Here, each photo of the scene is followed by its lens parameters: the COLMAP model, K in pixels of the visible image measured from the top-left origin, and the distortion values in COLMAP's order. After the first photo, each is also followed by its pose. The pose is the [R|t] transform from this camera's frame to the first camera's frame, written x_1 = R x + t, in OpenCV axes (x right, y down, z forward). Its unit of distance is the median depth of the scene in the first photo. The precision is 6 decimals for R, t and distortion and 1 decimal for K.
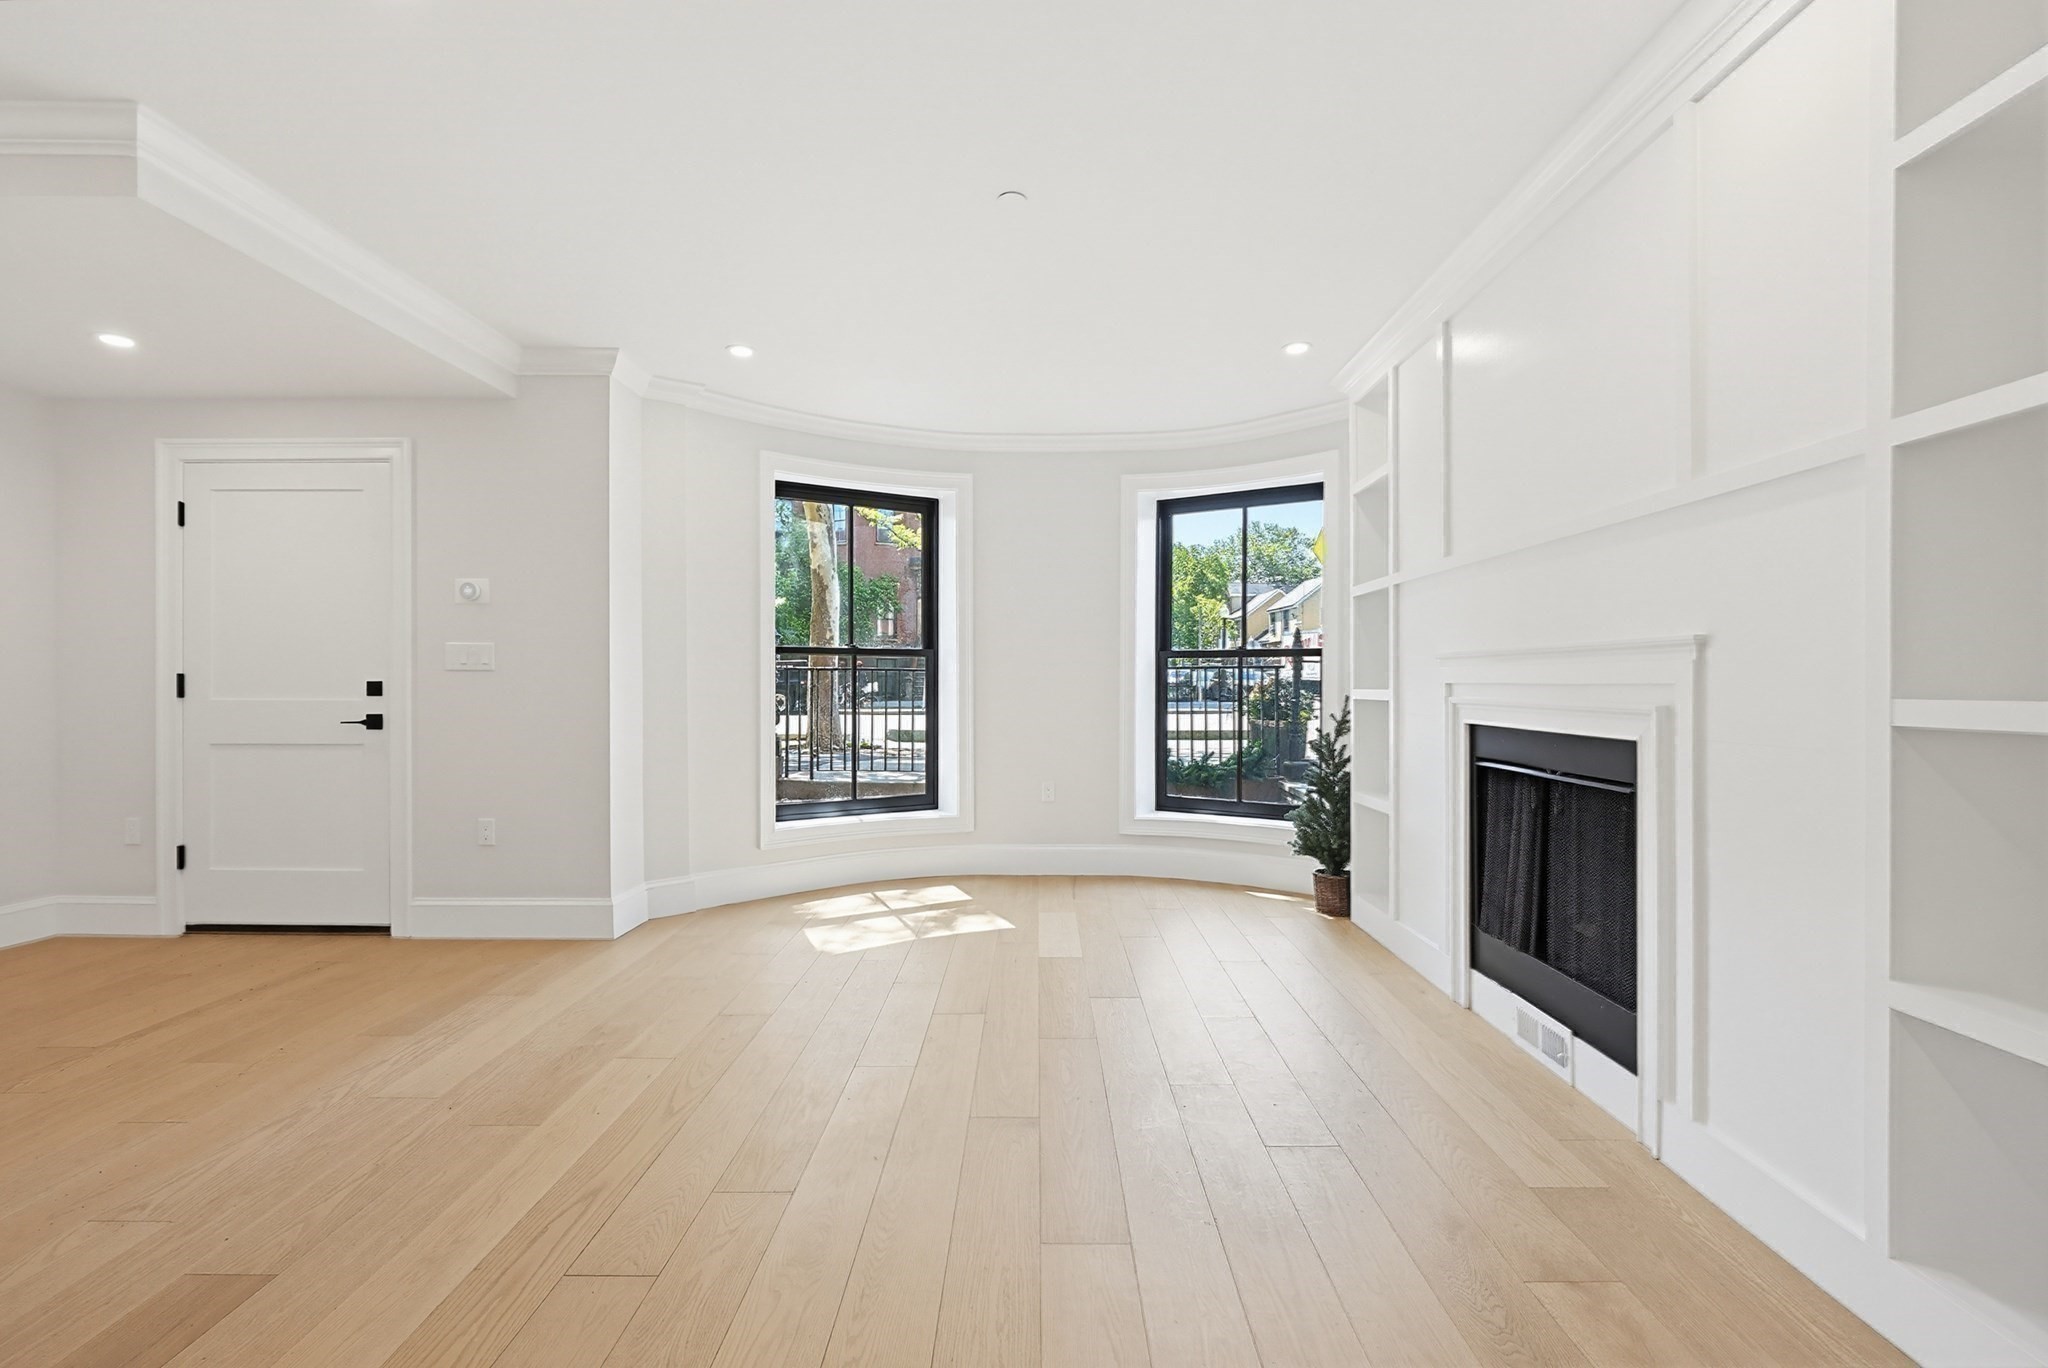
lens RADIAL K [[872.2, 0, 1030.9], [0, 872.2, 687.5], [0, 0, 1]] dist [-0.000812, -0.000094]
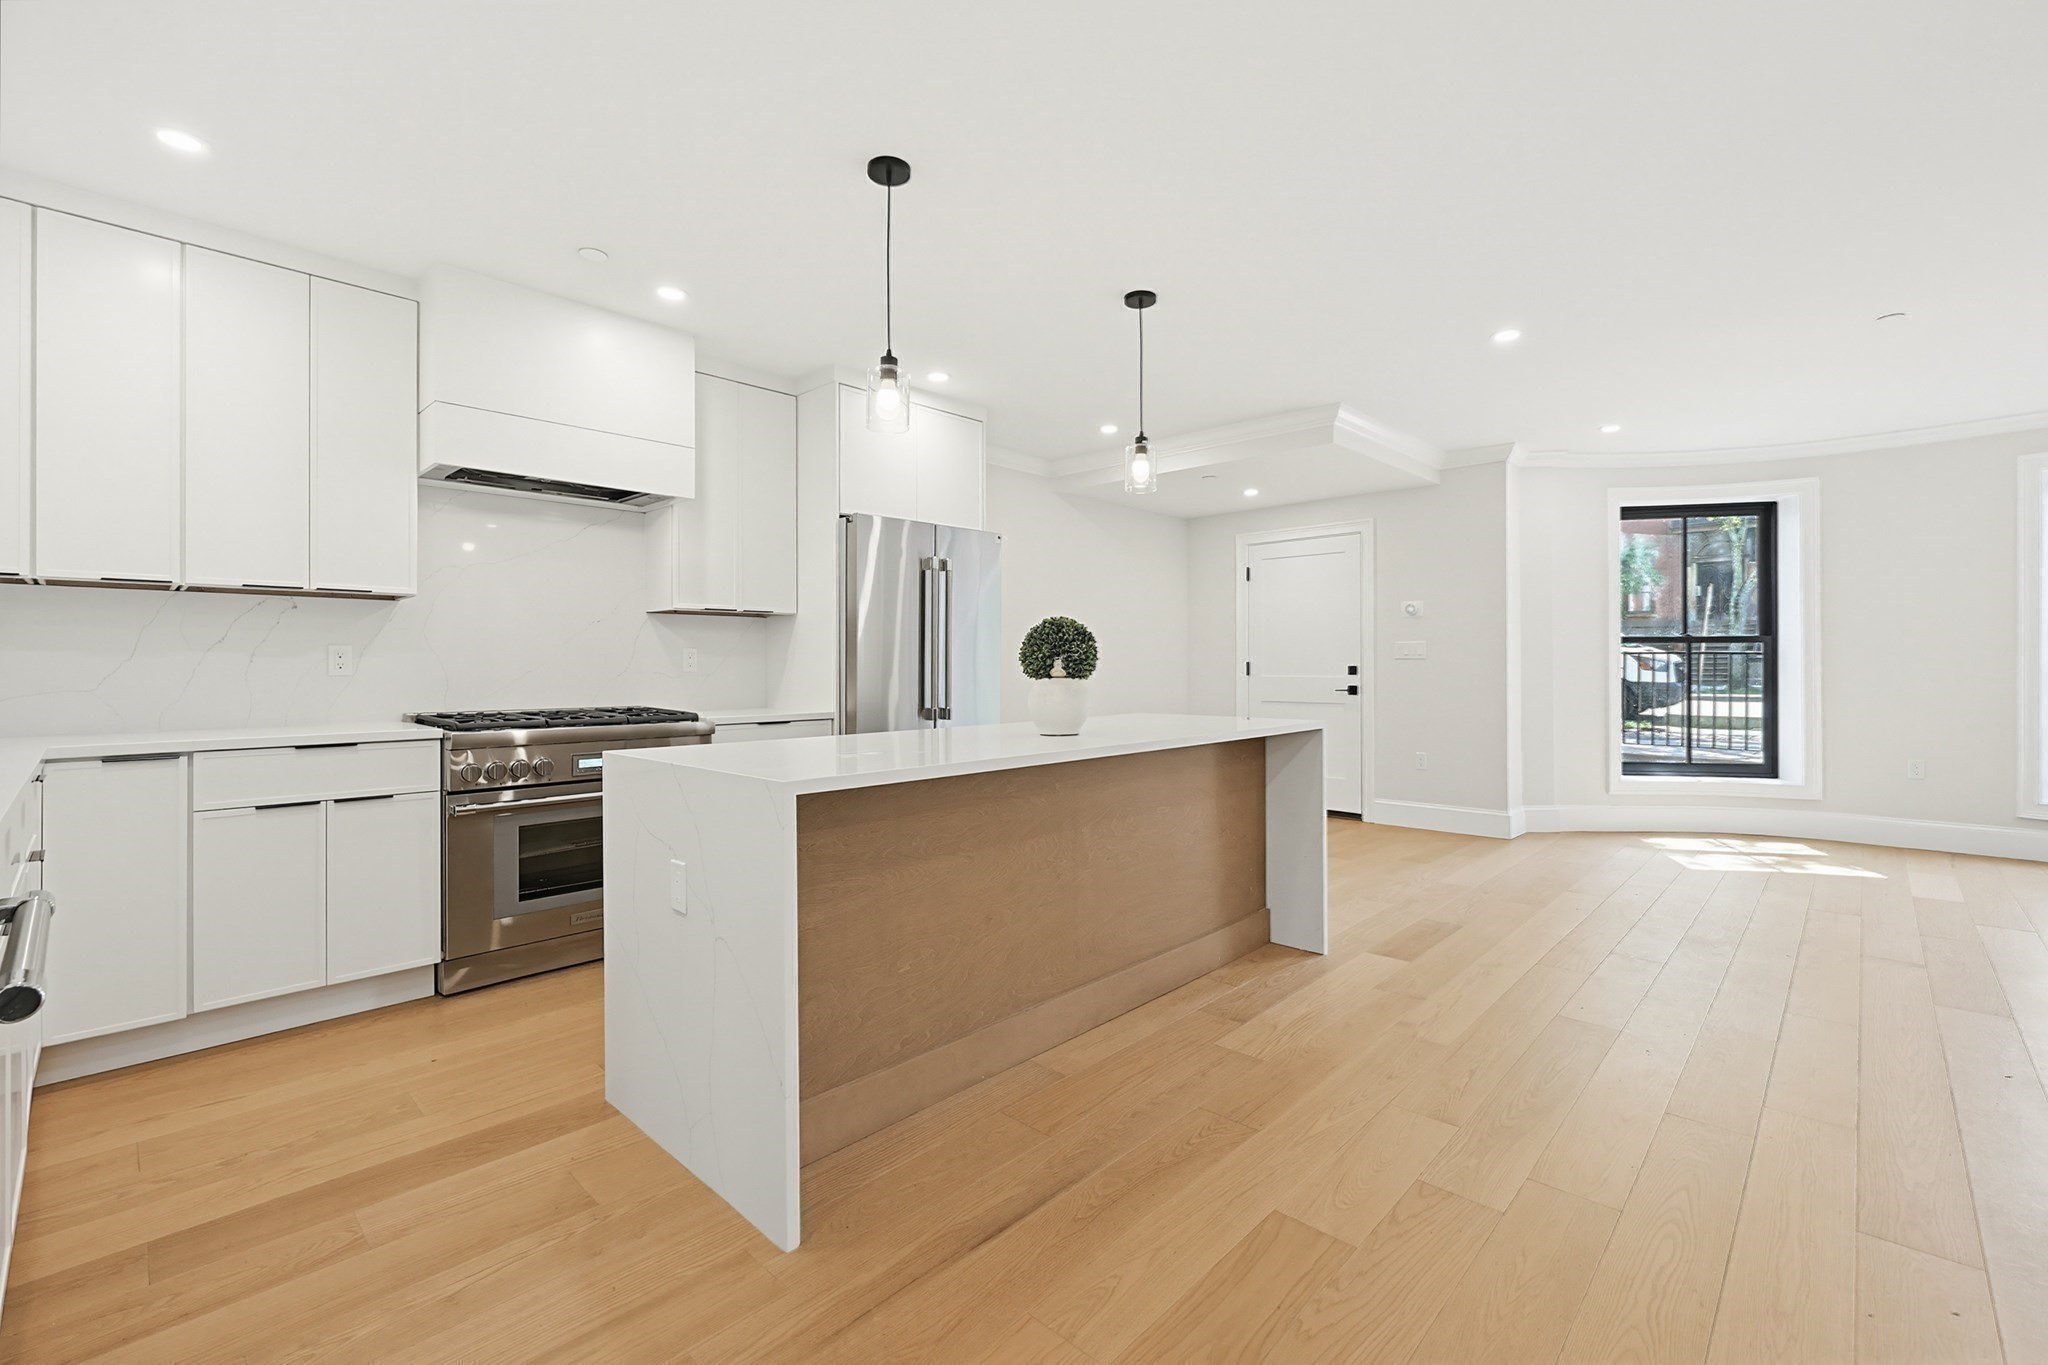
lens RADIAL K [[877.8, 0, 1052.9], [0, 877.8, 662.3], [0, 0, 1]] dist [-0.001660, -0.000515]
pose [[0.733375, -0.006483, -0.679794, -0.032352], [0.000612, 0.999960, -0.008876, 0.000328], [0.679824, 0.006093, 0.733350, -0.620120]]
